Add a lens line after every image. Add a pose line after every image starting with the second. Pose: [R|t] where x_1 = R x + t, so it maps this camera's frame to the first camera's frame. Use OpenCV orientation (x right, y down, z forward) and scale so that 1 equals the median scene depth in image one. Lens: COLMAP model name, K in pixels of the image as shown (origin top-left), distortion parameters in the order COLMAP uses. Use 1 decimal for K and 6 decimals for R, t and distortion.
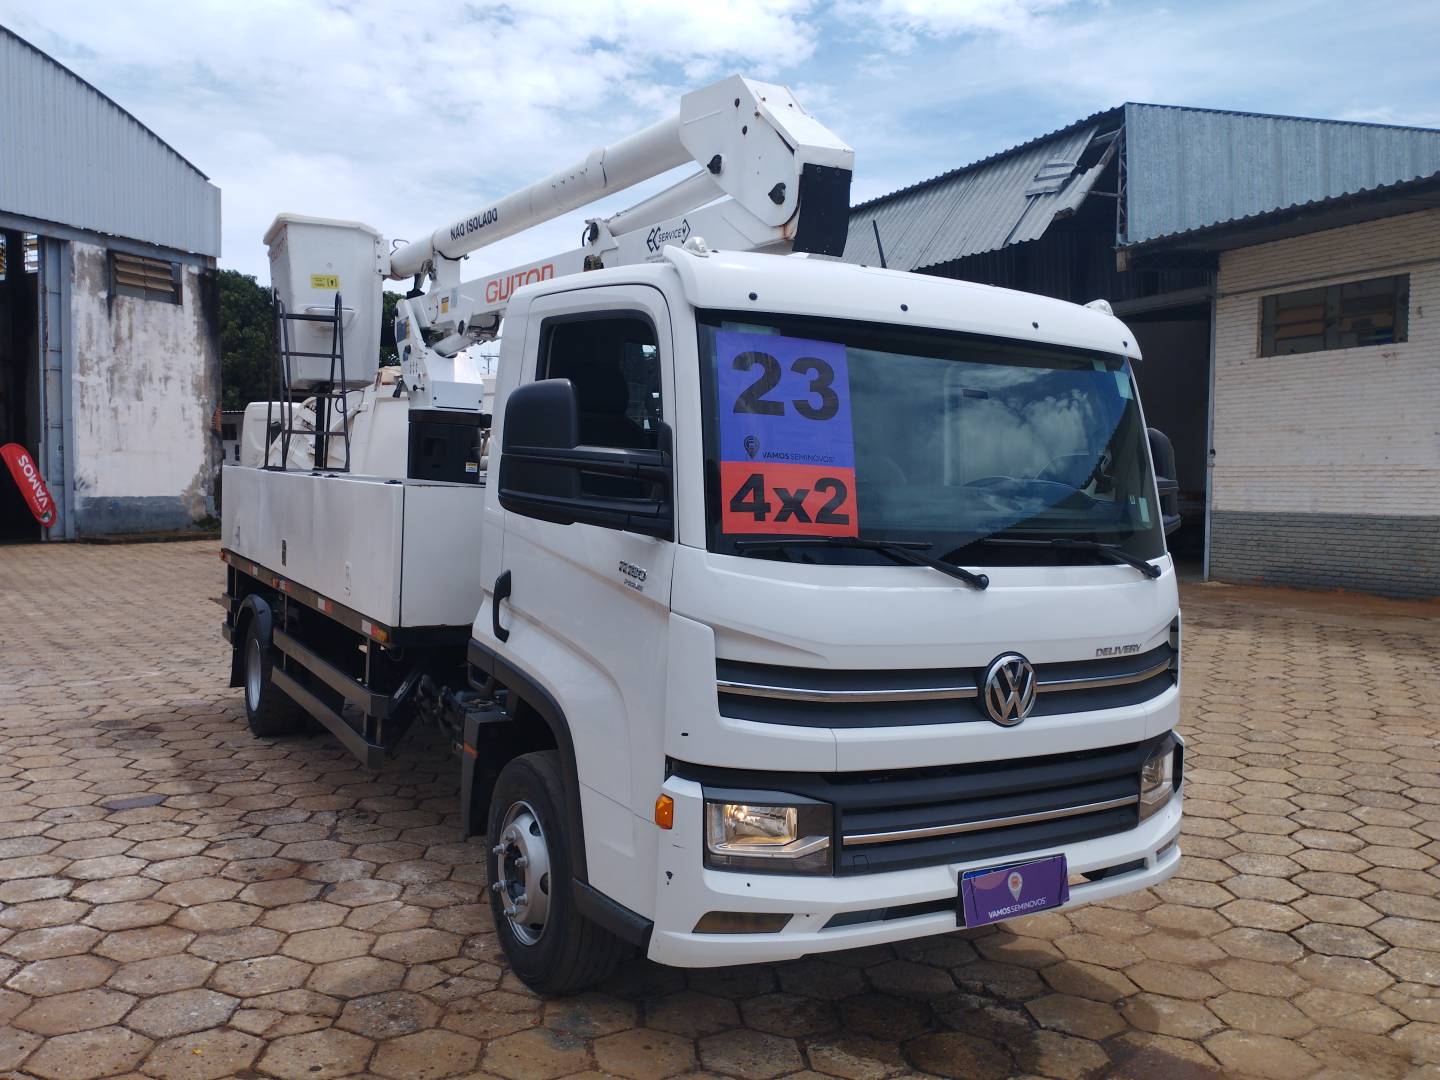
lens RADIAL K [[1157.0, 0, 714.7], [0, 1157.0, 538.1], [0, 0, 1]] dist [0.120432, -0.153449]
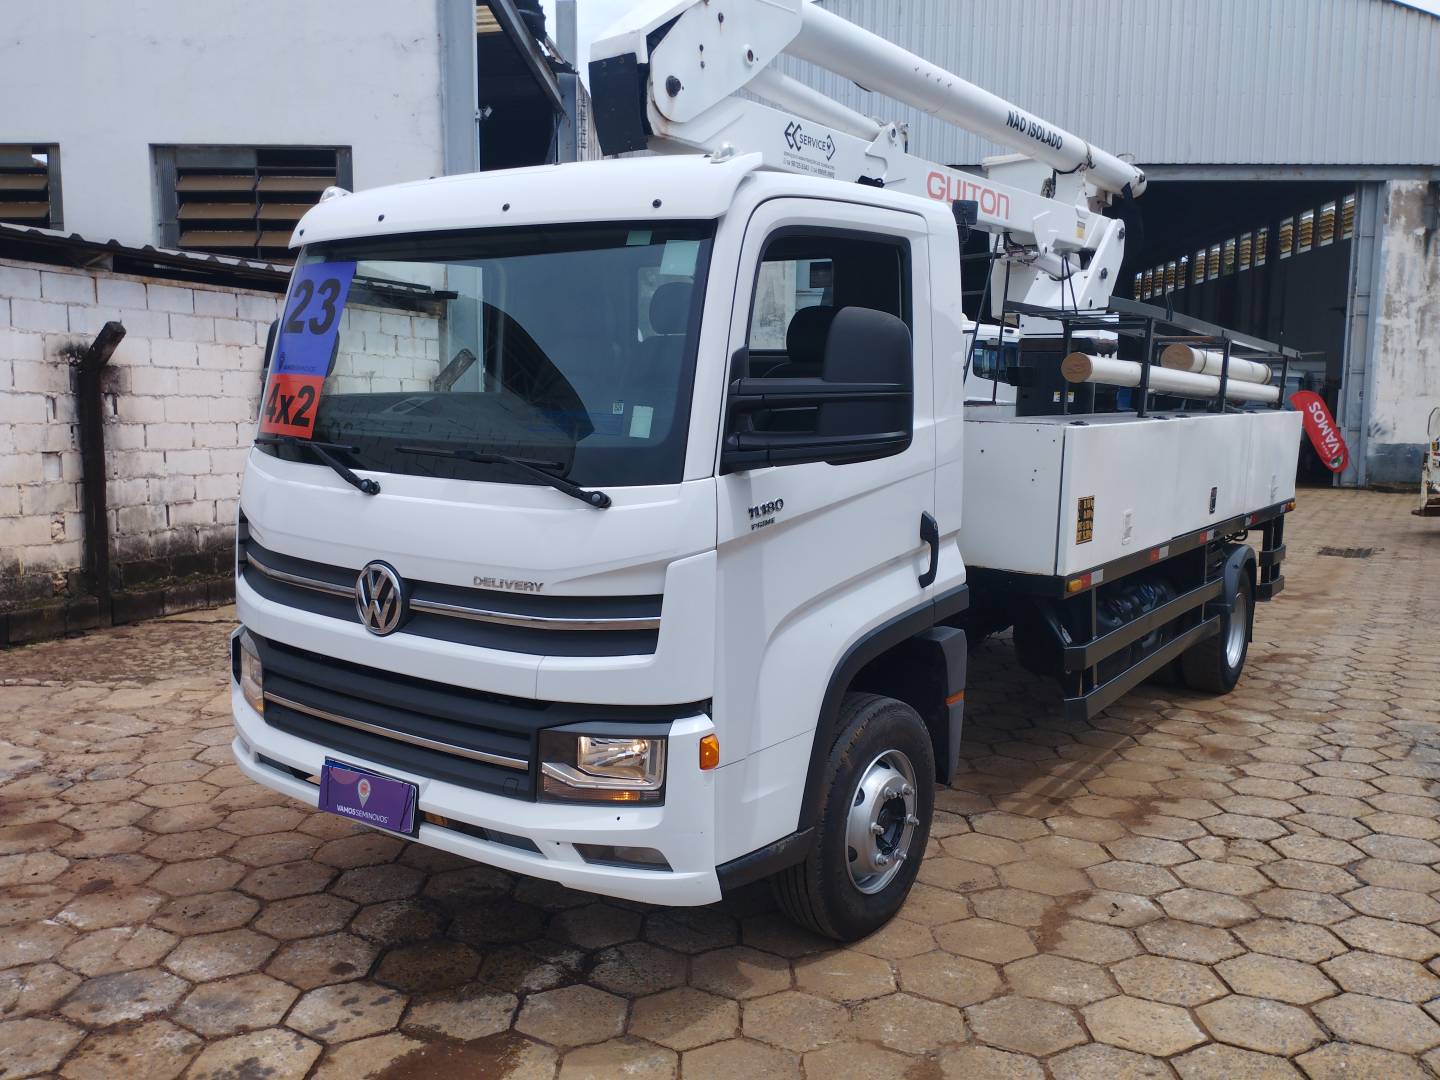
lens RADIAL K [[1157.0, 0, 714.7], [0, 1157.0, 538.1], [0, 0, 1]] dist [0.120432, -0.153449]
pose [[0.416396, 0.088688, -0.904847, 0.133802], [-0.051385, 0.995936, 0.073969, -0.000882], [0.907730, 0.015695, 0.419261, 0.089899]]
